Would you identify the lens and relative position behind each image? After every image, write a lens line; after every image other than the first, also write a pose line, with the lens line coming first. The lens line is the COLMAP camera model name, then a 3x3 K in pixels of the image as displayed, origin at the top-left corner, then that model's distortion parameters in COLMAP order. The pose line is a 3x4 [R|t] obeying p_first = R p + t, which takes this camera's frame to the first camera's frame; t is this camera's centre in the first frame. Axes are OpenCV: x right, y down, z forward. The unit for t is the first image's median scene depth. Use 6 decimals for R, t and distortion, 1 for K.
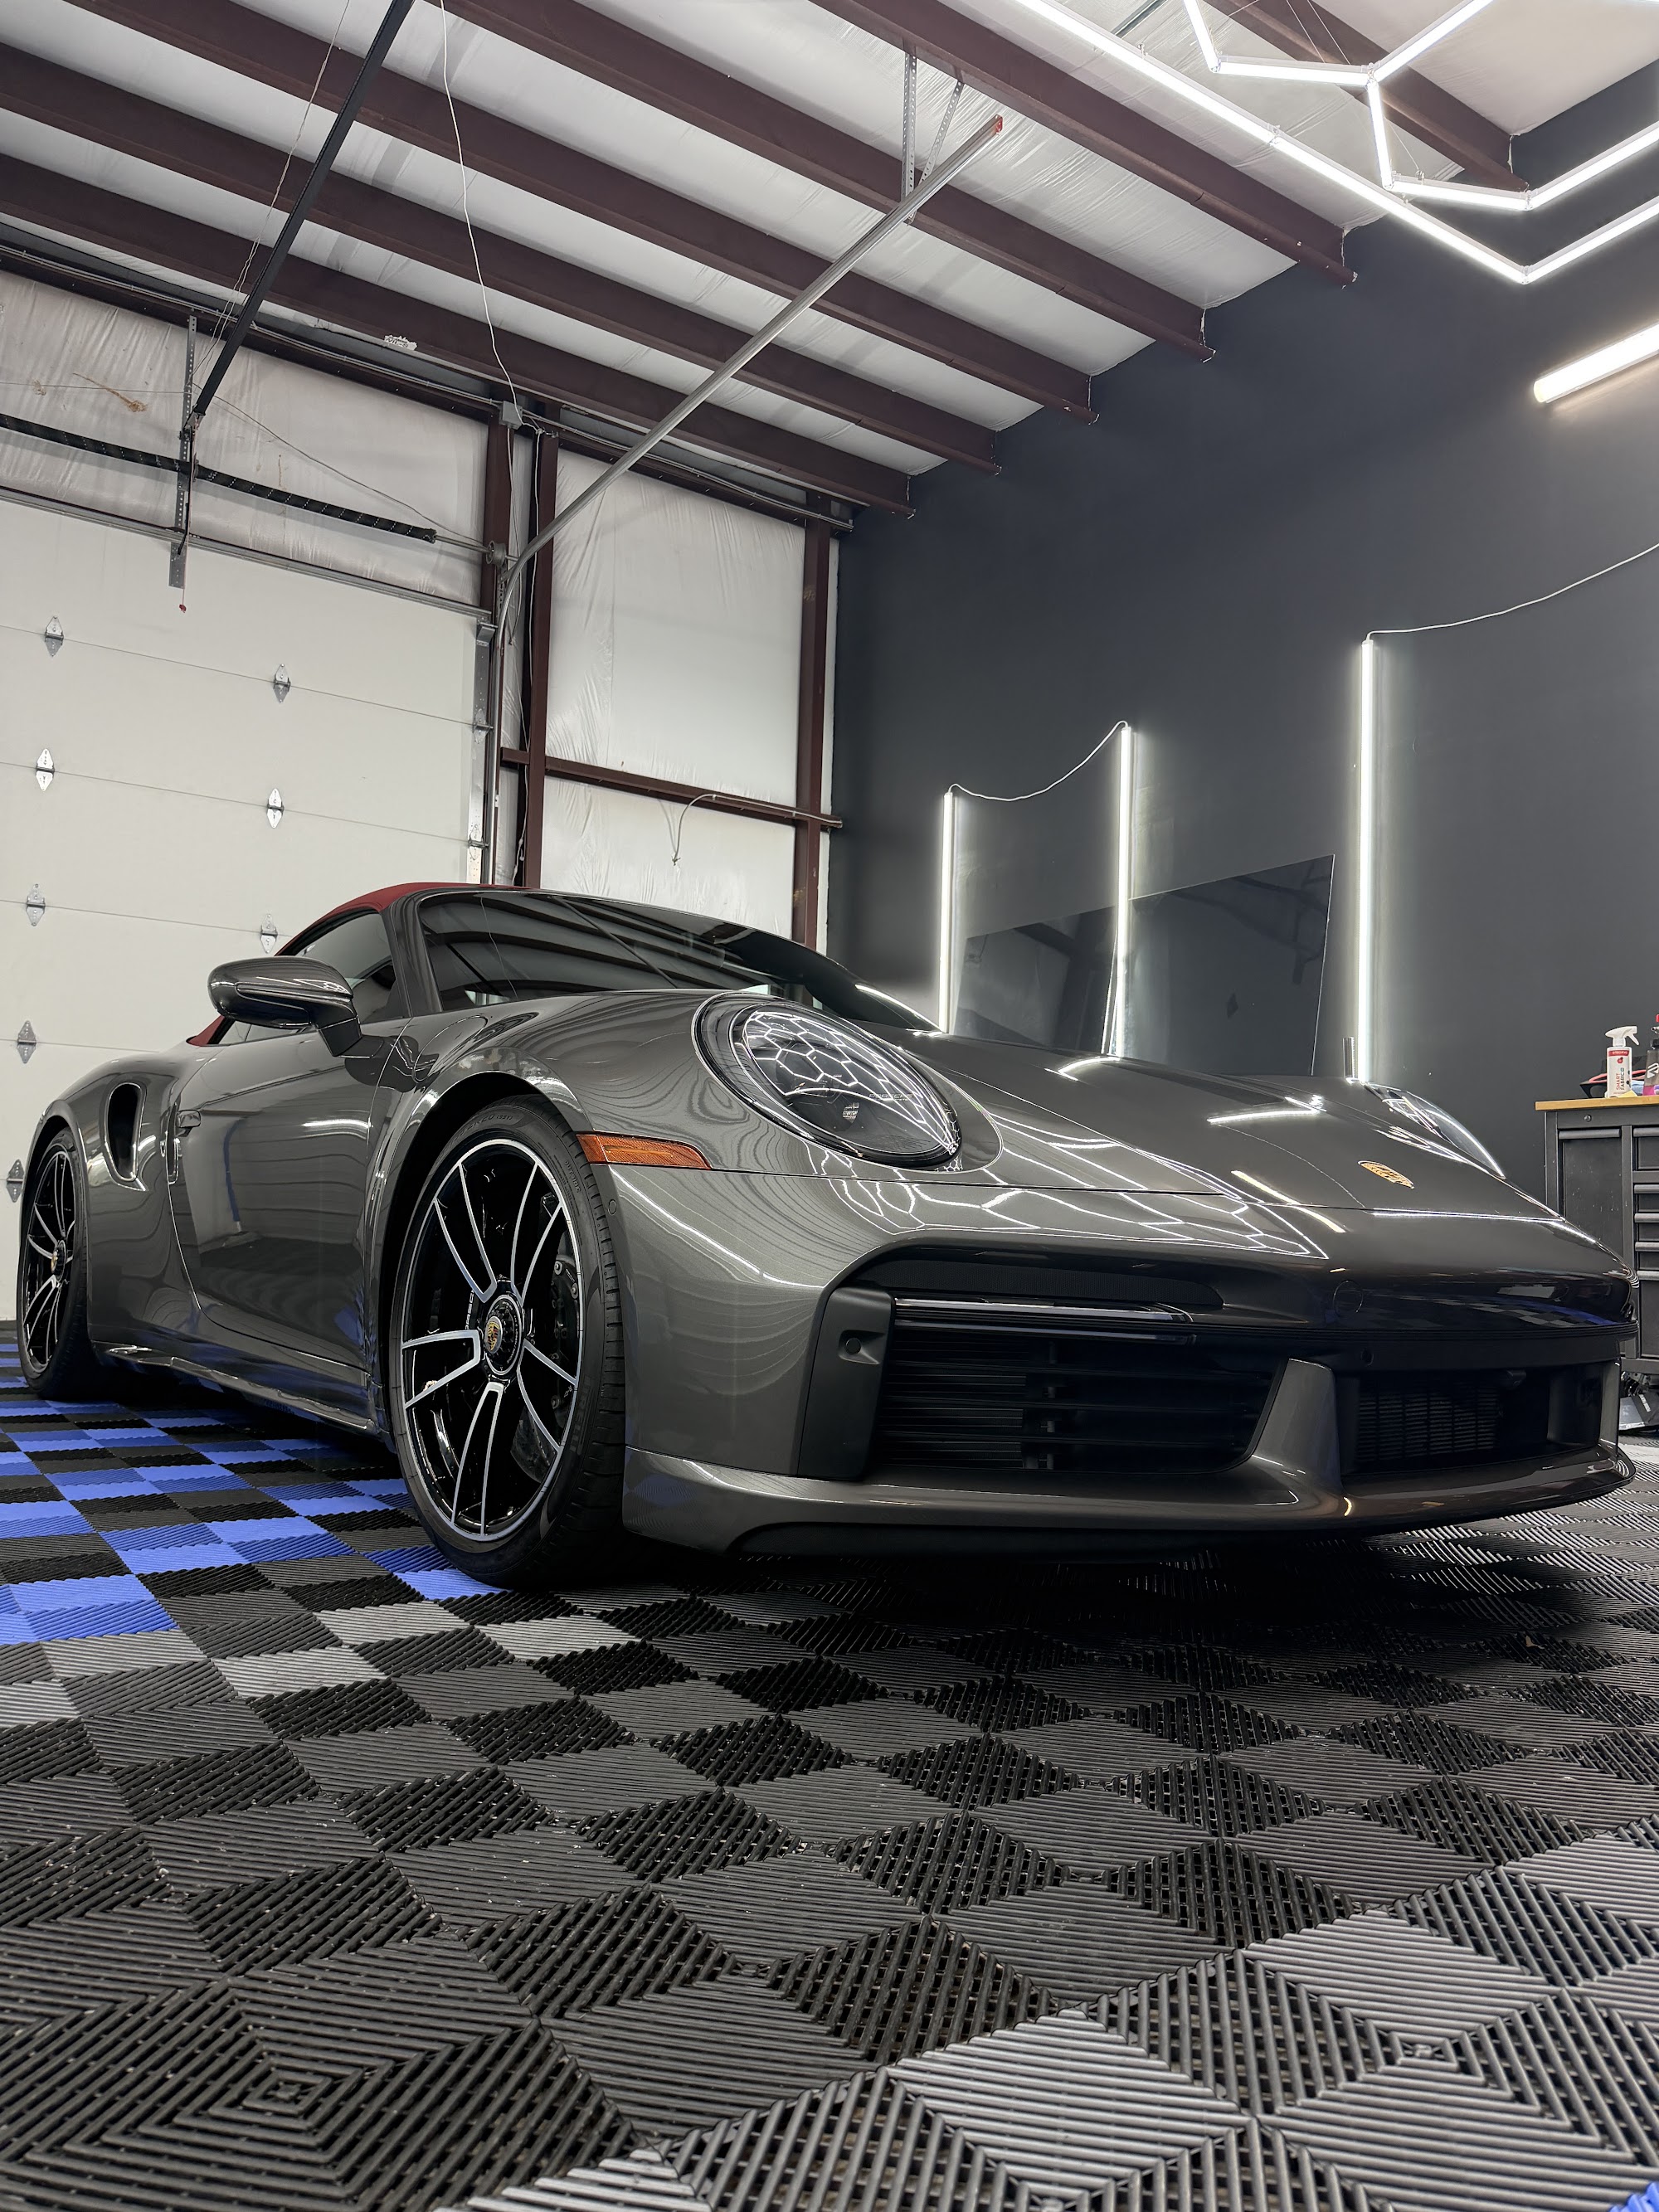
lens RADIAL K [[1564.9, 0, 837.5], [0, 1564.9, 1127.6], [0, 0, 1]] dist [0.048978, -0.022455]
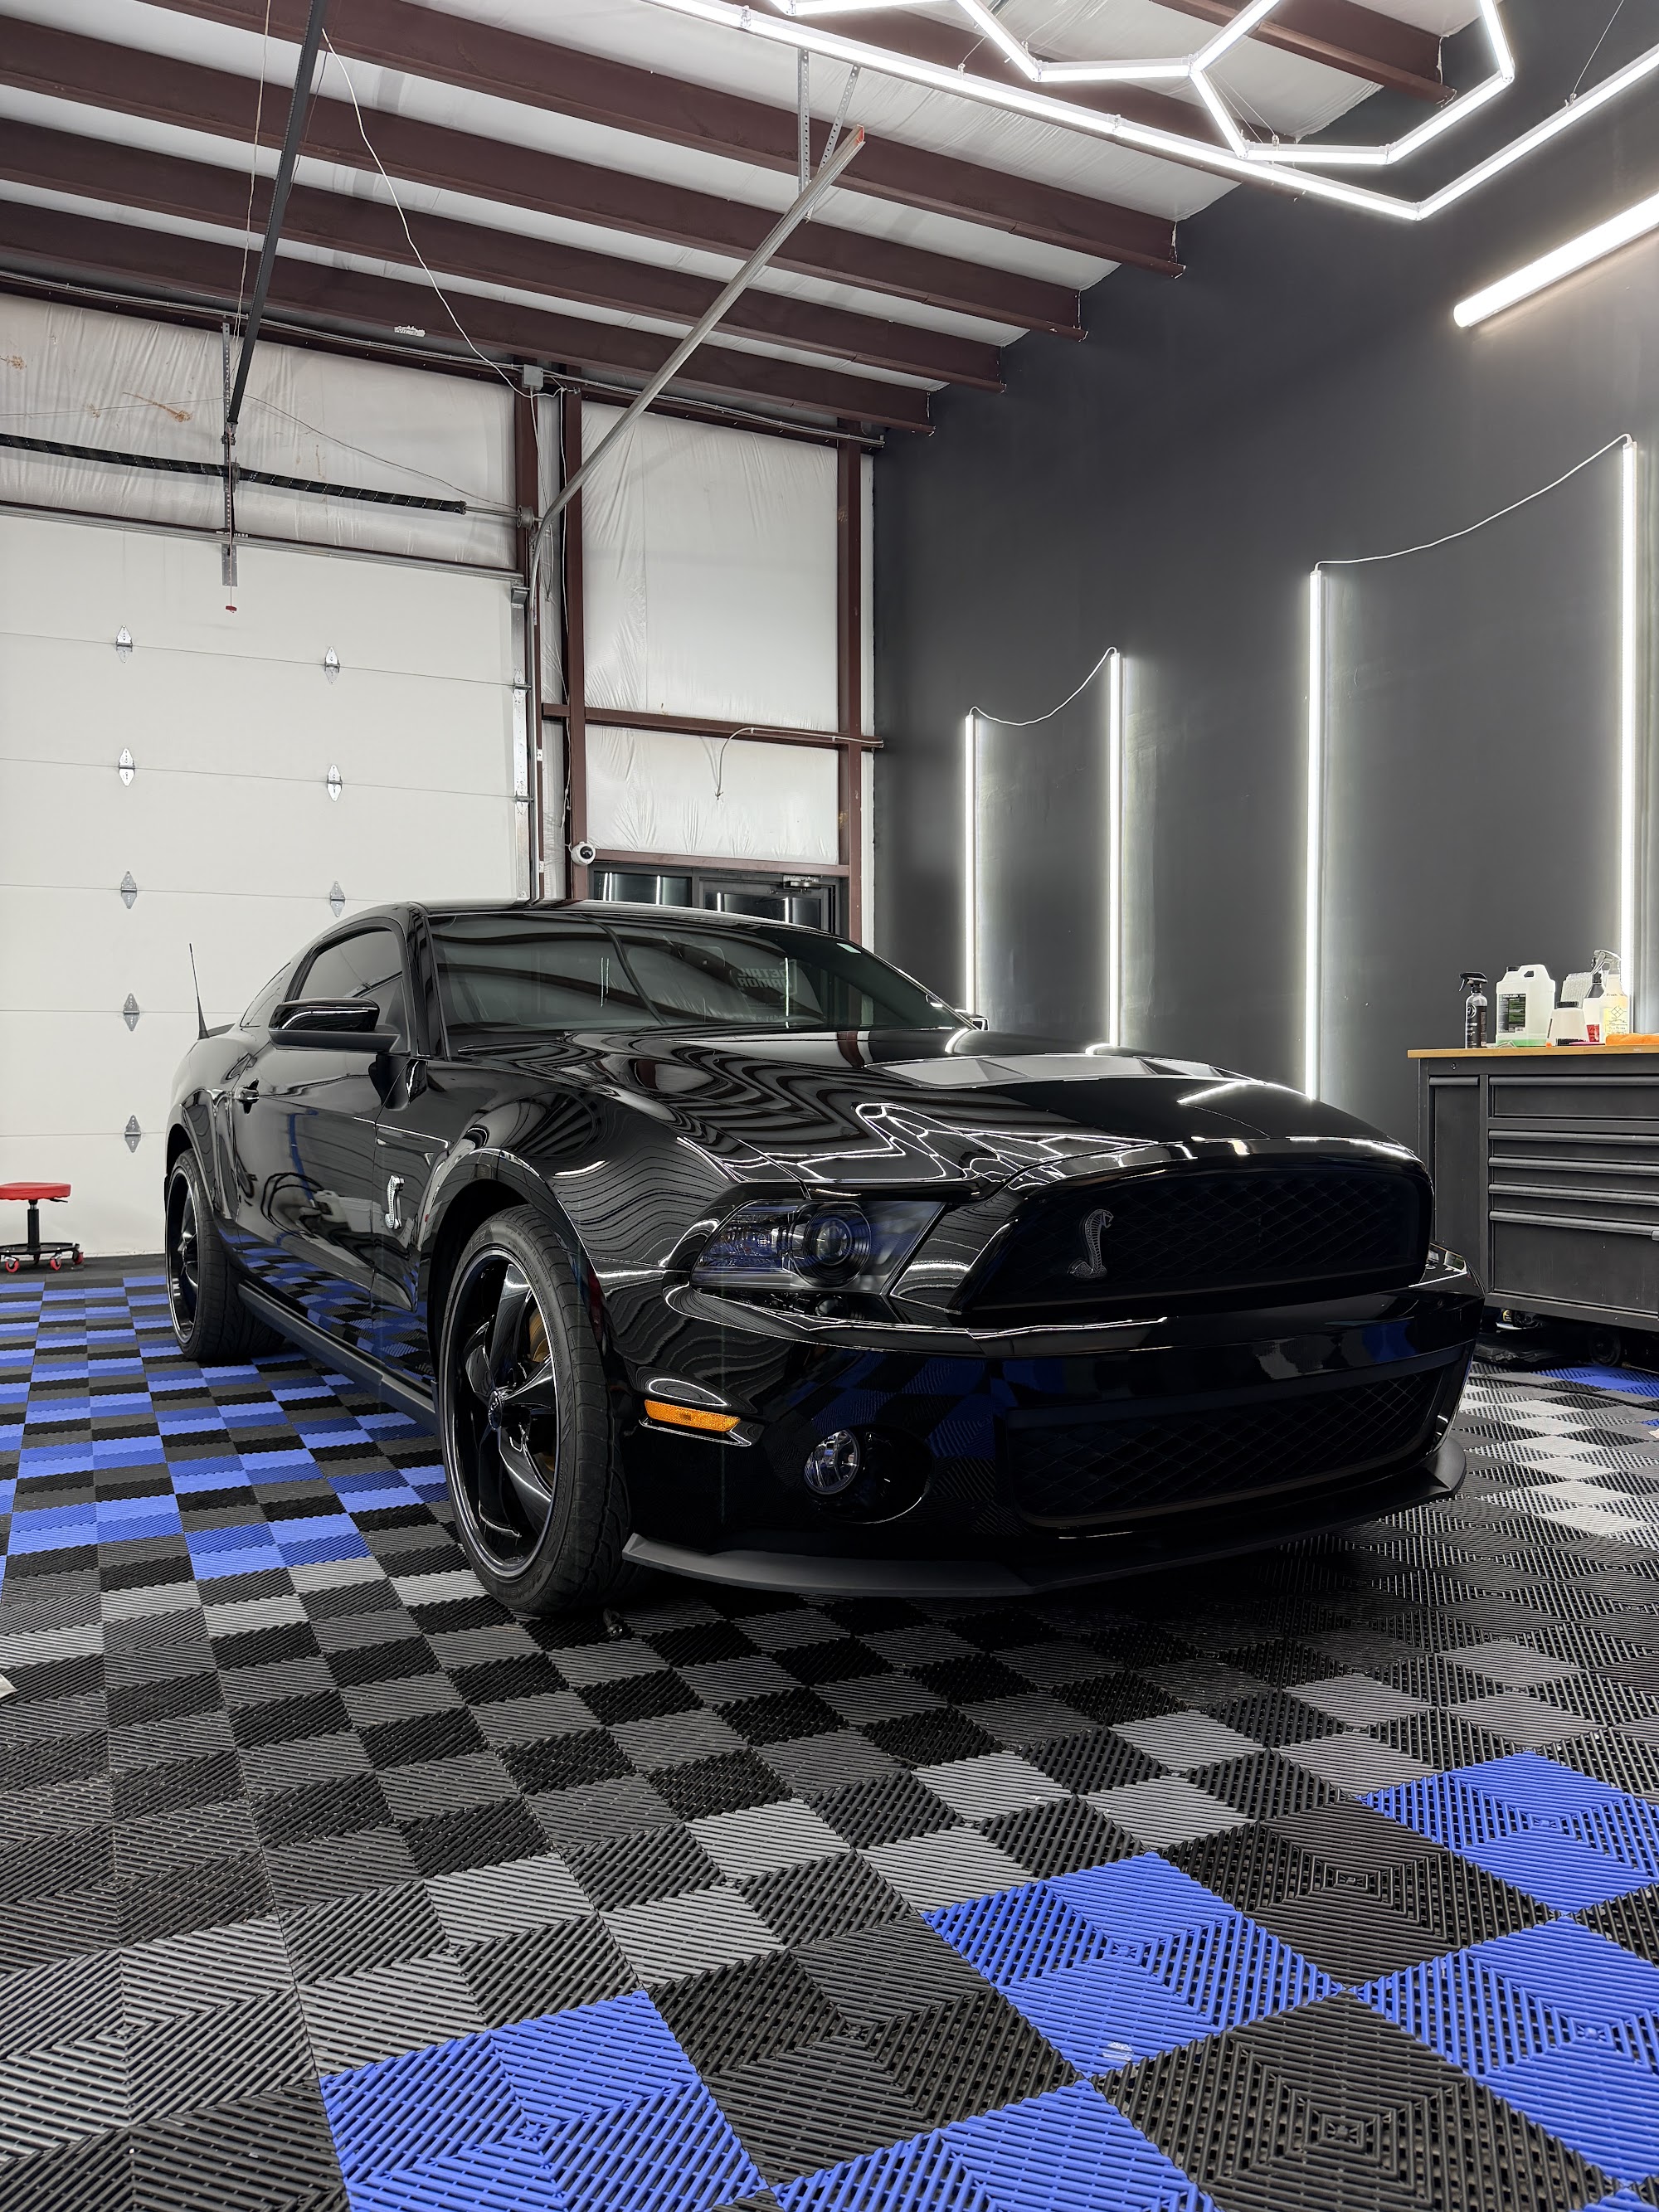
lens RADIAL K [[1564.9, 0, 834.1], [0, 1564.9, 1123.9], [0, 0, 1]] dist [0.048978, -0.022455]
pose [[0.991112, -0.033066, -0.128853, 0.112636], [0.044717, 0.995063, 0.088600, -0.044753], [0.125288, -0.093574, 0.987698, -0.054579]]
